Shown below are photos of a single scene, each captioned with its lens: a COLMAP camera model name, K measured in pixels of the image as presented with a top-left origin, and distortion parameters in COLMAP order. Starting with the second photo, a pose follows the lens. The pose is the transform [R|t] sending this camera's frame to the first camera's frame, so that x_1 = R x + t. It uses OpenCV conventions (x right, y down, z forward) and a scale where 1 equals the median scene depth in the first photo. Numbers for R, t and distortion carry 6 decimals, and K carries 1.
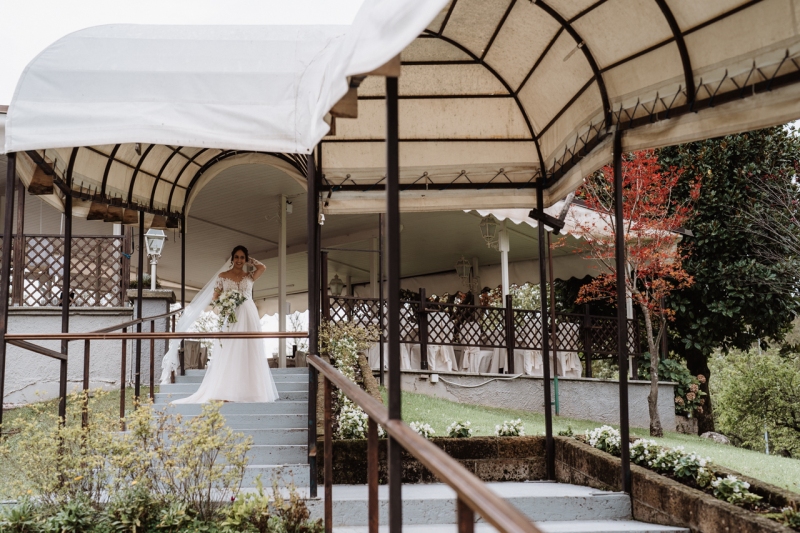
lens RADIAL K [[1144.4, 0, 400.0], [0, 1144.4, 266.5], [0, 0, 1]] dist [-0.022831, -0.001311]
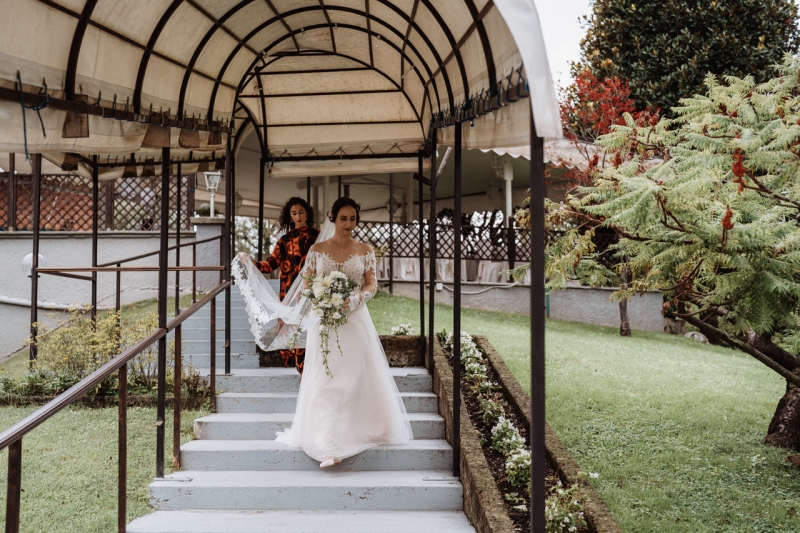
lens RADIAL K [[1144.4, 0, 400.0], [0, 1144.4, 266.5], [0, 0, 1]] dist [-0.022831, -0.001311]
pose [[0.988823, 0.001251, -0.149088, 0.298862], [0.012415, 0.995801, 0.090697, -0.062266], [0.148575, -0.091534, 0.984656, -0.369630]]
